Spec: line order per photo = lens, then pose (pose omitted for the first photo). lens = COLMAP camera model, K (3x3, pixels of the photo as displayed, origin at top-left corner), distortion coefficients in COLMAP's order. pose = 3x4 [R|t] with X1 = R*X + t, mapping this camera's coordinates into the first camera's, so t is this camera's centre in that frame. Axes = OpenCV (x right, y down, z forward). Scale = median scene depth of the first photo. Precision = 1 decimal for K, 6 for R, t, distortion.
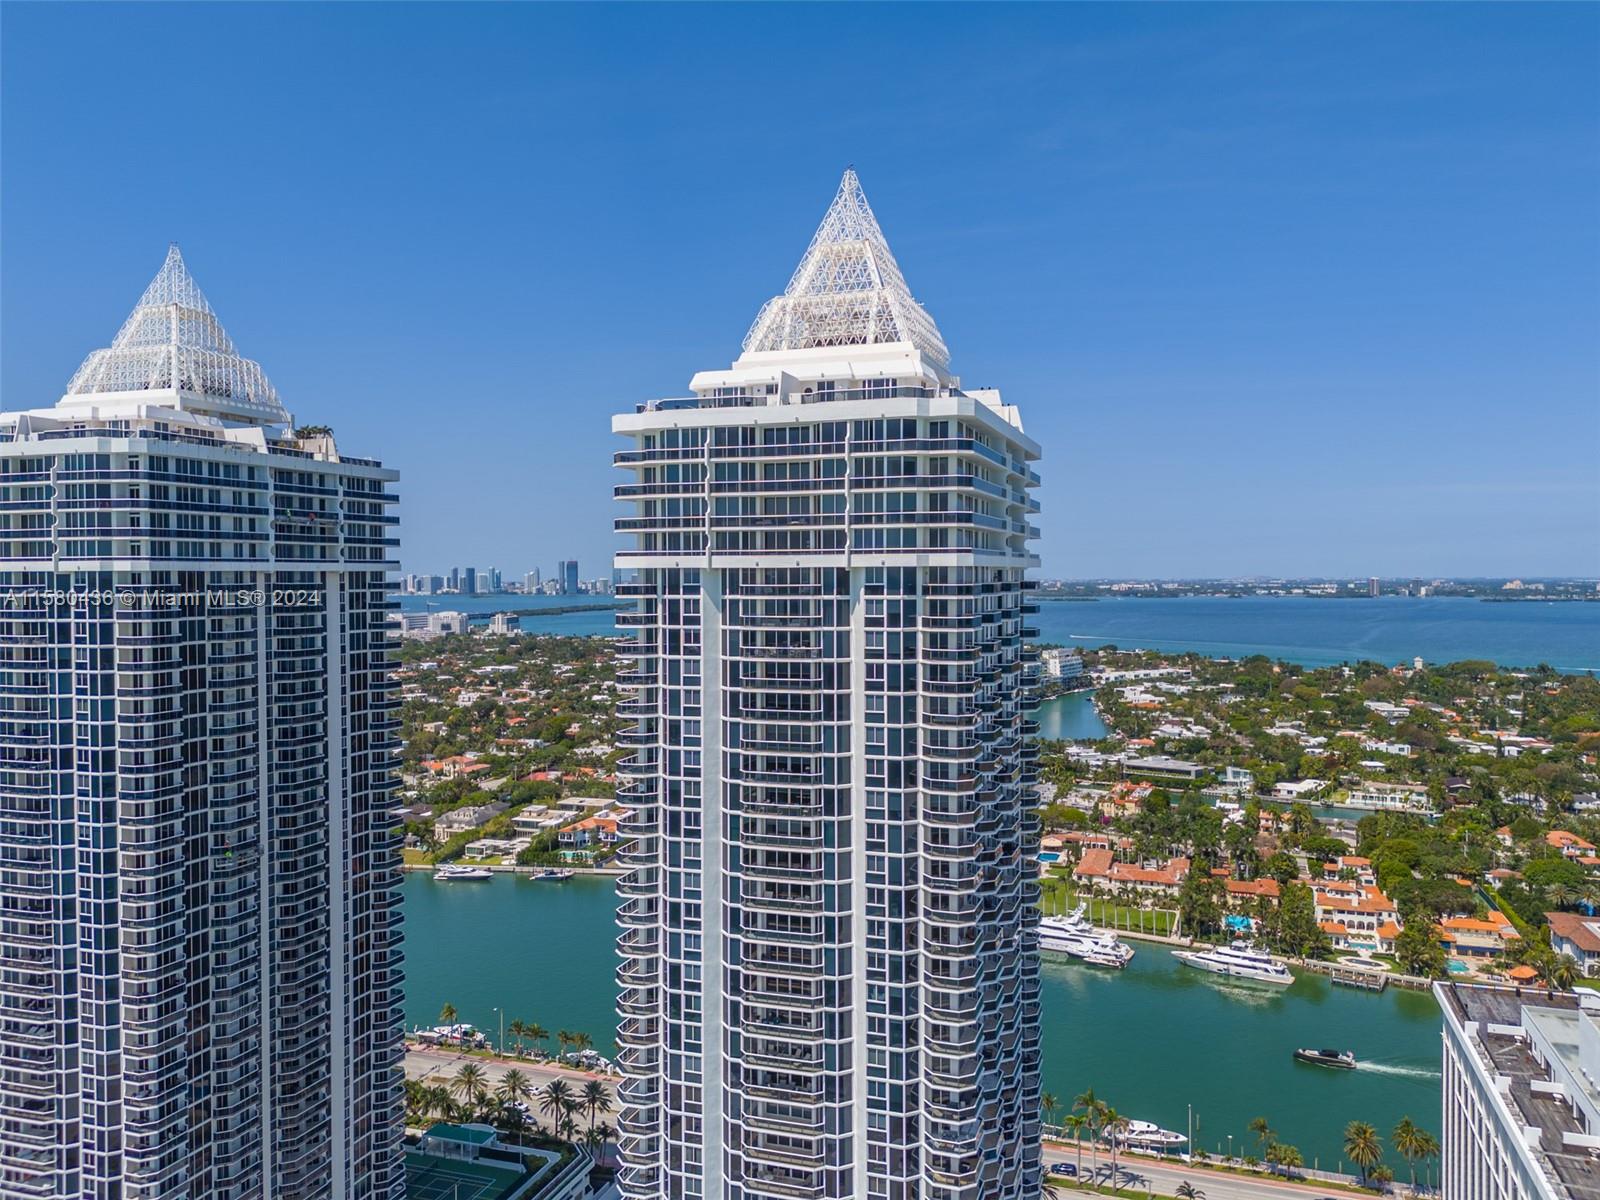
lens RADIAL K [[1184.6, 0, 802.7], [0, 1184.6, 599.6], [0, 0, 1]] dist [0.084911, -0.111925]
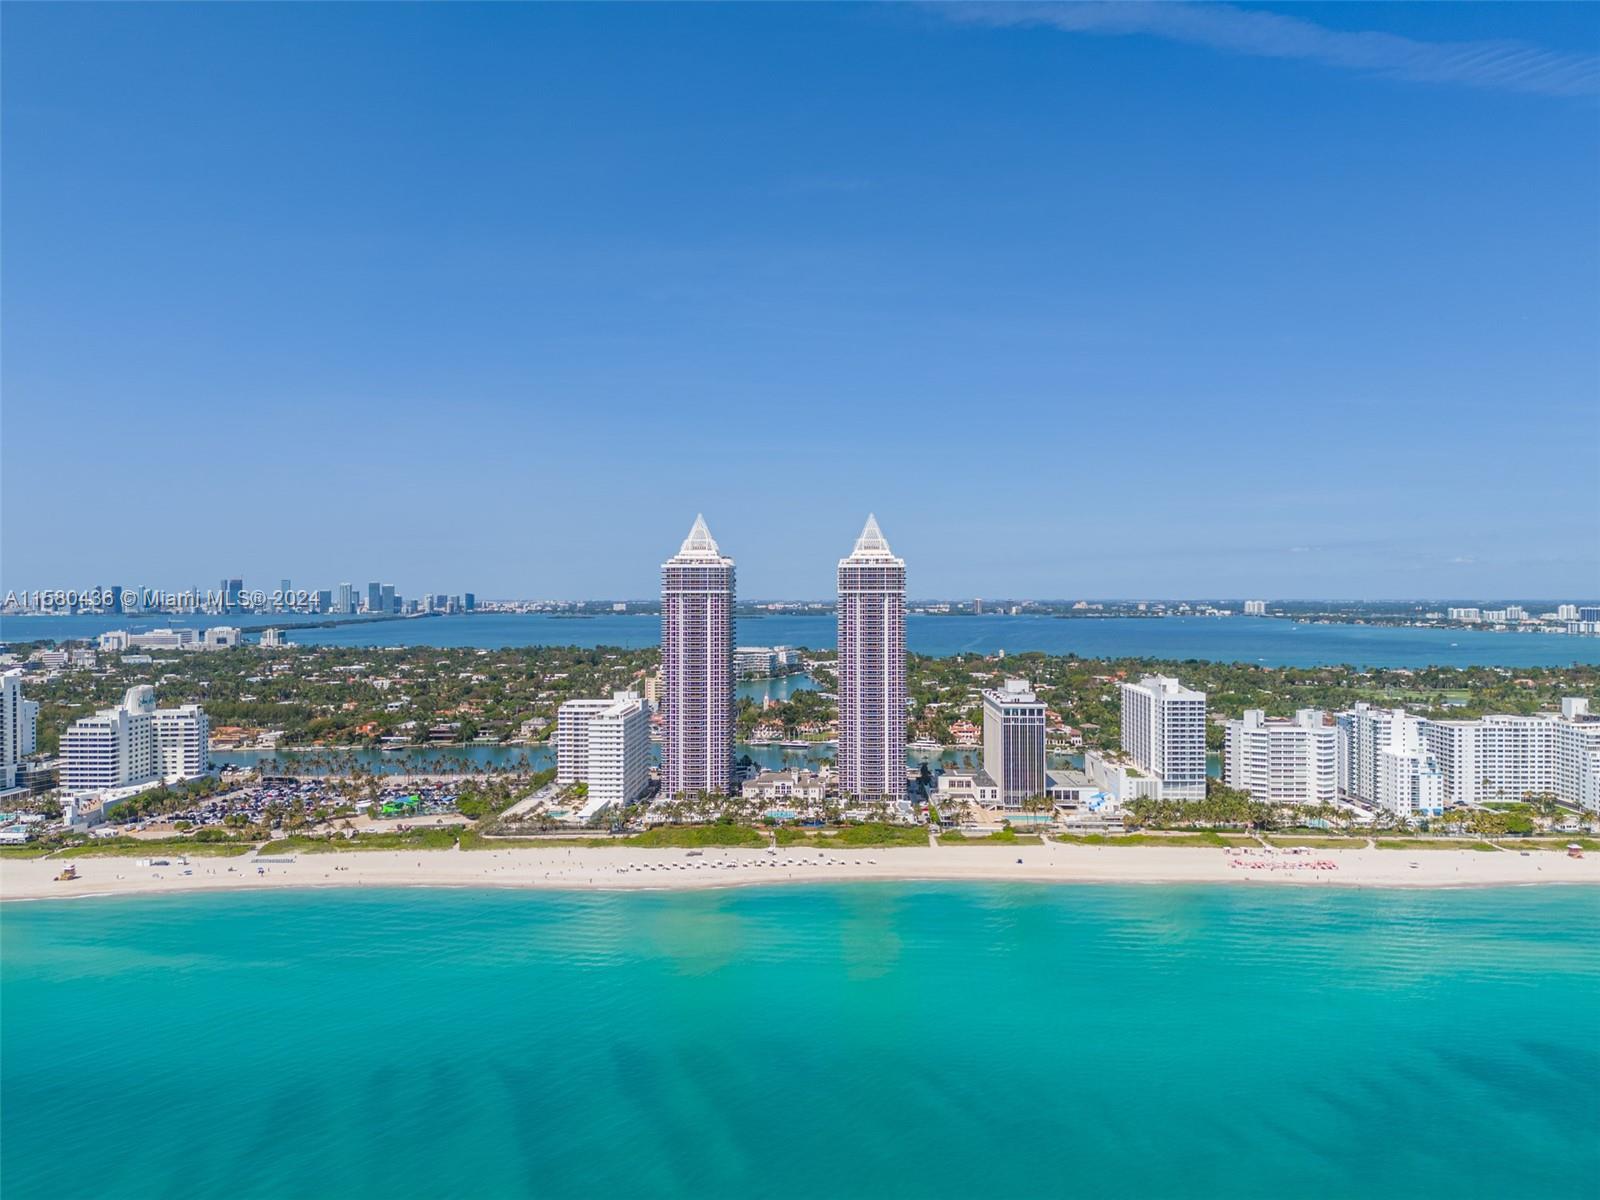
lens RADIAL K [[1178.4, 0, 809.8], [0, 1178.4, 595.5], [0, 0, 1]] dist [0.089762, -0.106857]
pose [[0.954716, 0.002873, 0.297503, -1.331264], [0.003366, 0.999785, -0.020454, 0.067898], [-0.297498, 0.020529, 0.954502, -2.881332]]
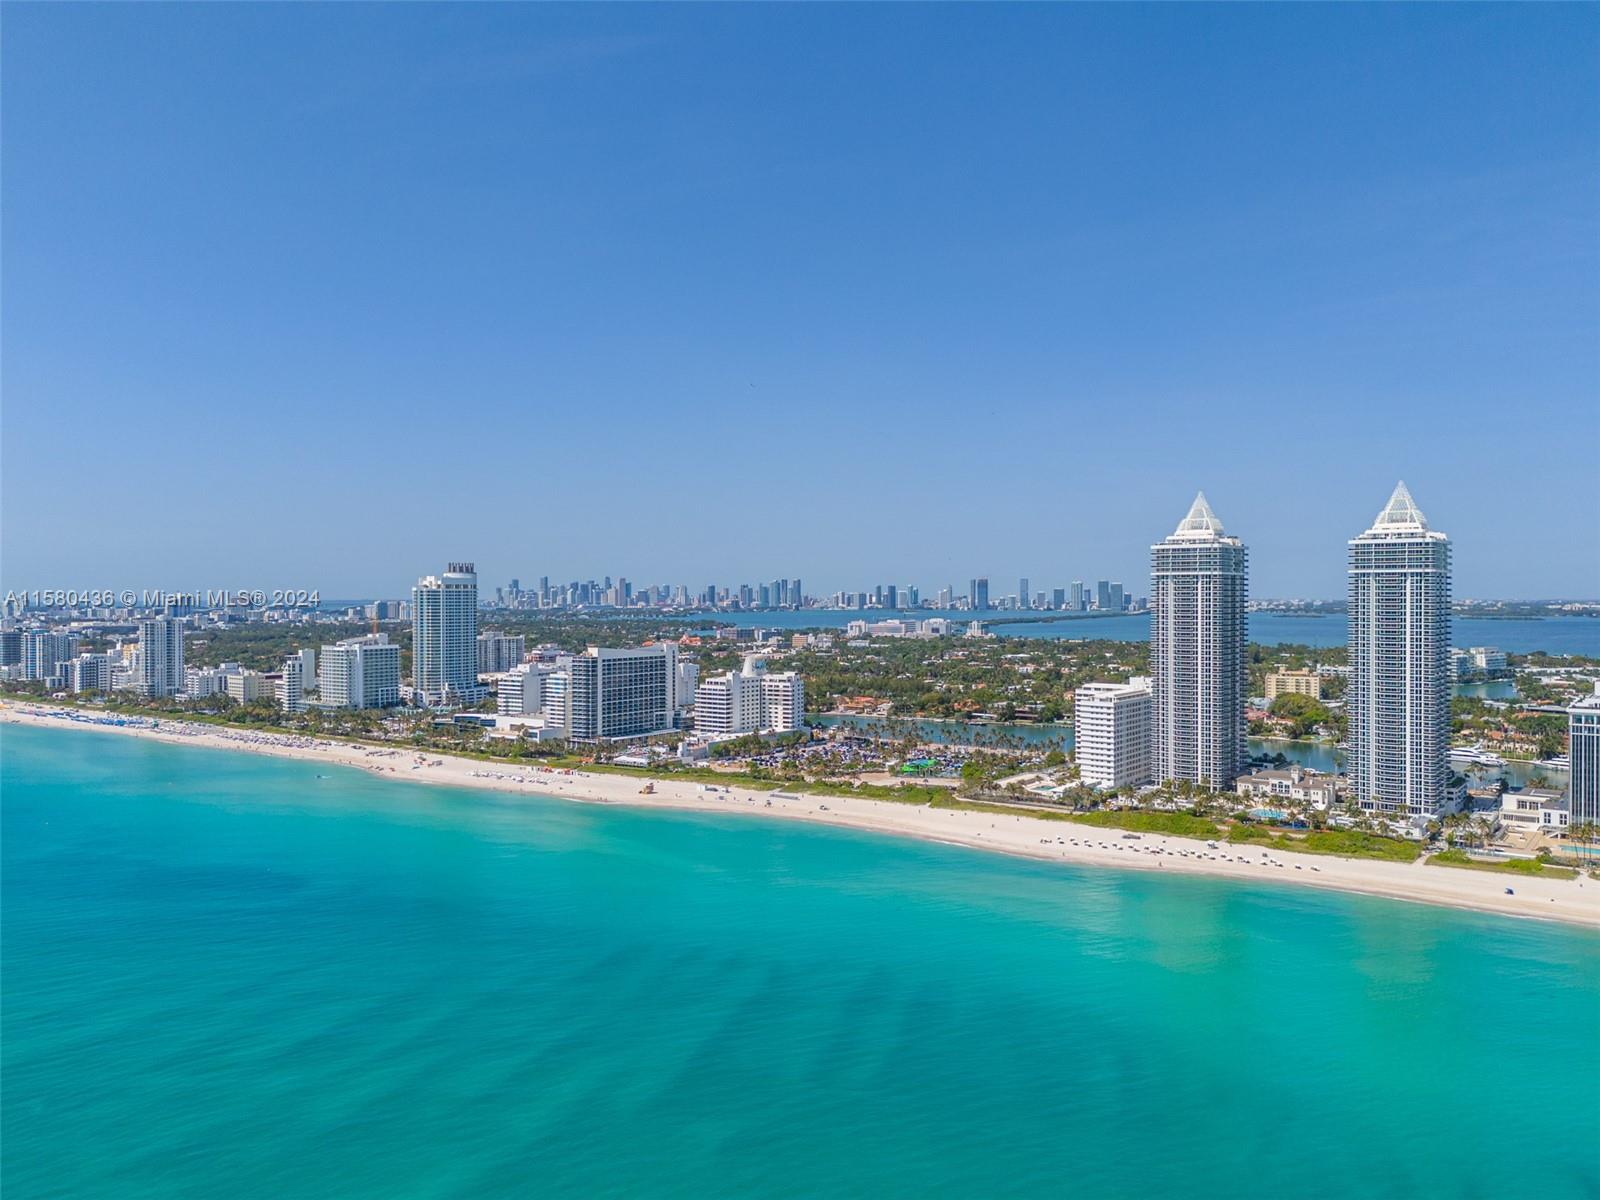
lens RADIAL K [[1184.6, 0, 802.7], [0, 1184.6, 599.6], [0, 0, 1]] dist [0.084911, -0.111925]
pose [[0.950785, 0.004911, -0.309814, -0.533162], [-0.009904, 0.999845, -0.014545, 0.123510], [0.309695, 0.016898, 0.950686, -3.019260]]
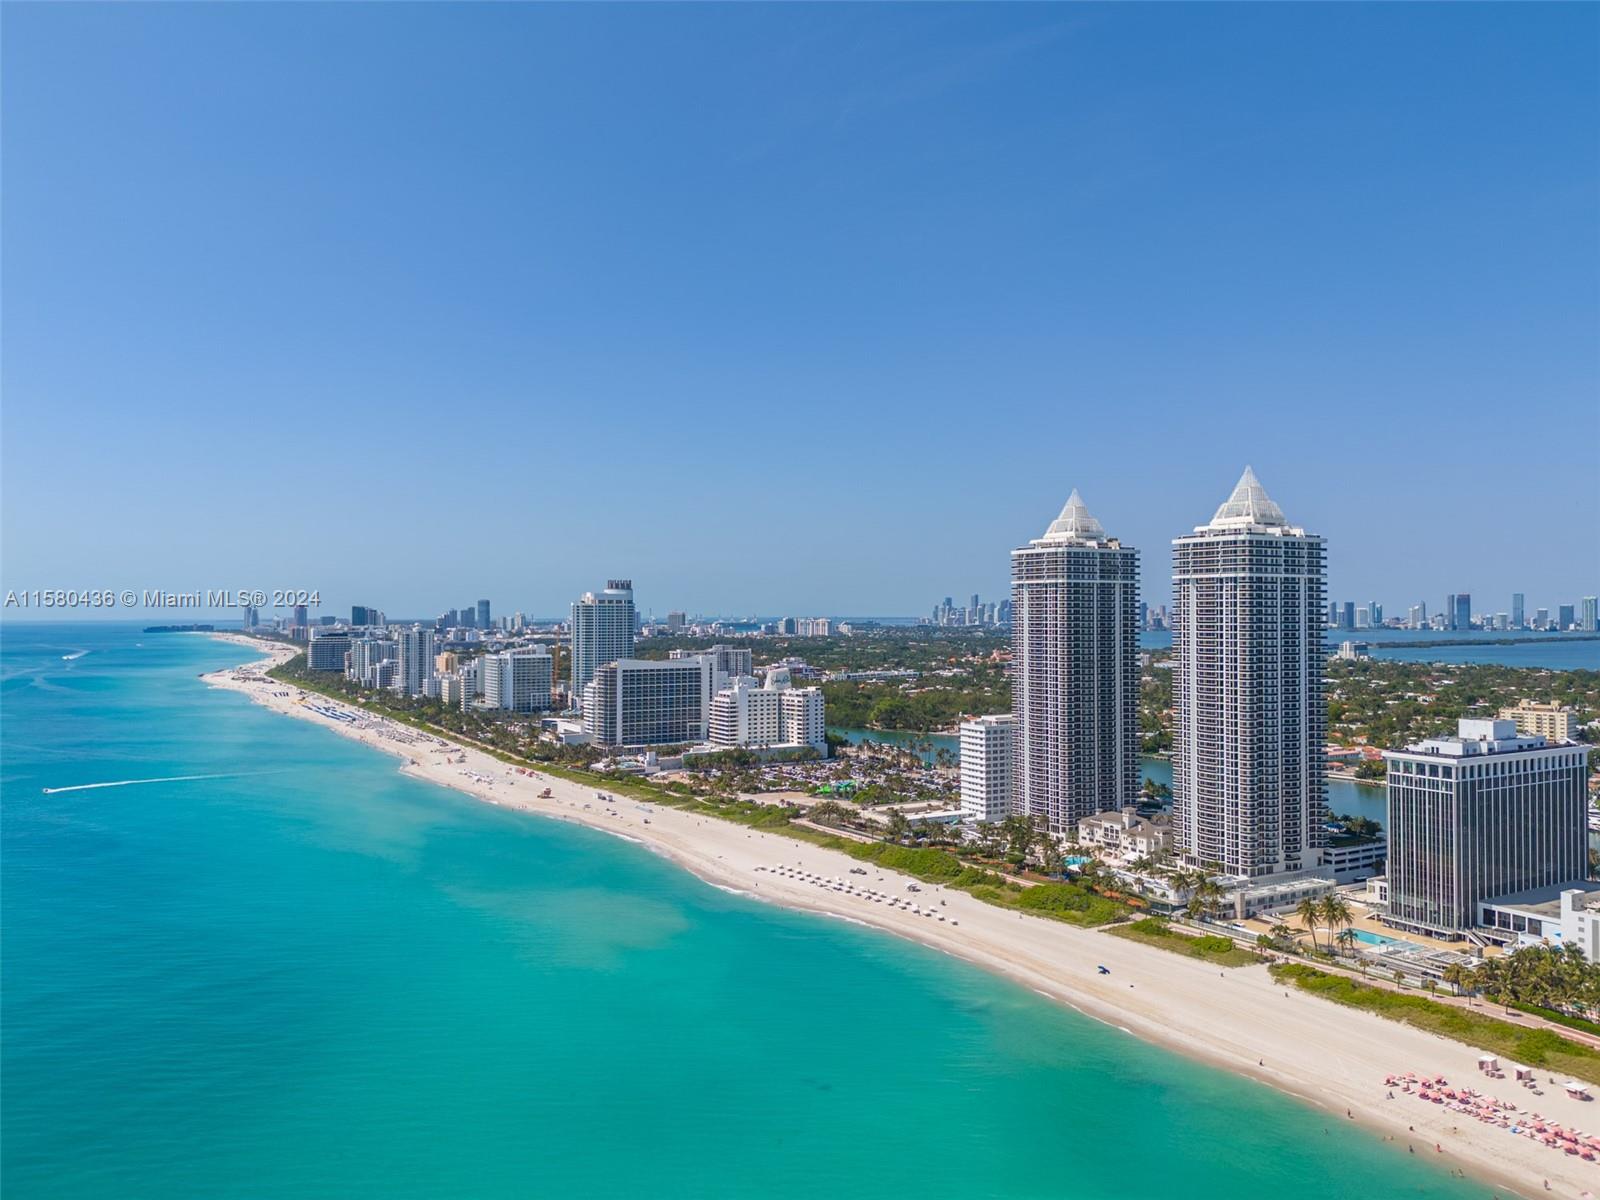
lens RADIAL K [[1184.6, 0, 802.7], [0, 1184.6, 599.6], [0, 0, 1]] dist [0.084911, -0.111925]
pose [[0.757680, -0.003071, -0.652619, 1.074356], [-0.016913, 0.999561, -0.024339, 0.115429], [0.652407, 0.029479, 0.757295, -2.009232]]
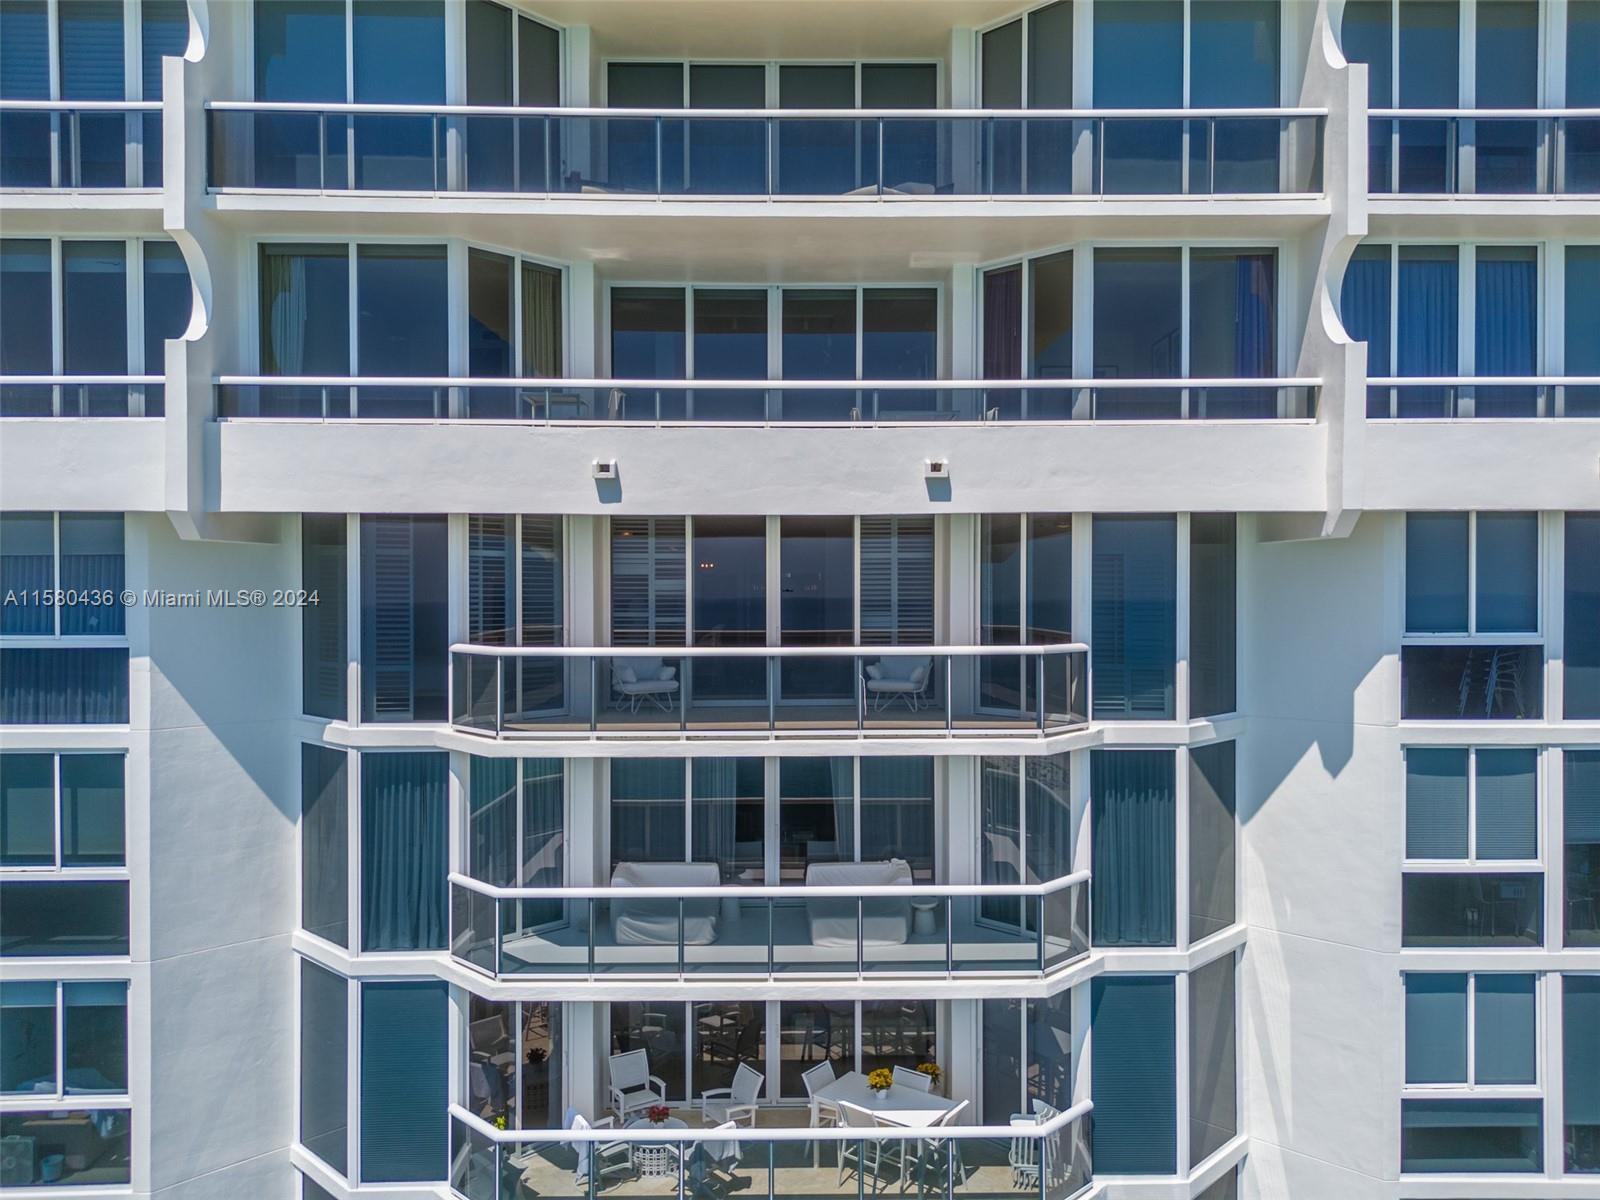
lens RADIAL K [[1185.3, 0, 794.0], [0, 1185.3, 599.4], [0, 0, 1]] dist [0.041316, -0.041248]
pose [[0.948152, 0.002068, 0.317810, -0.040486], [0.003218, 0.999865, -0.016108, -0.010321], [-0.317800, 0.016296, 0.948018, 0.589243]]
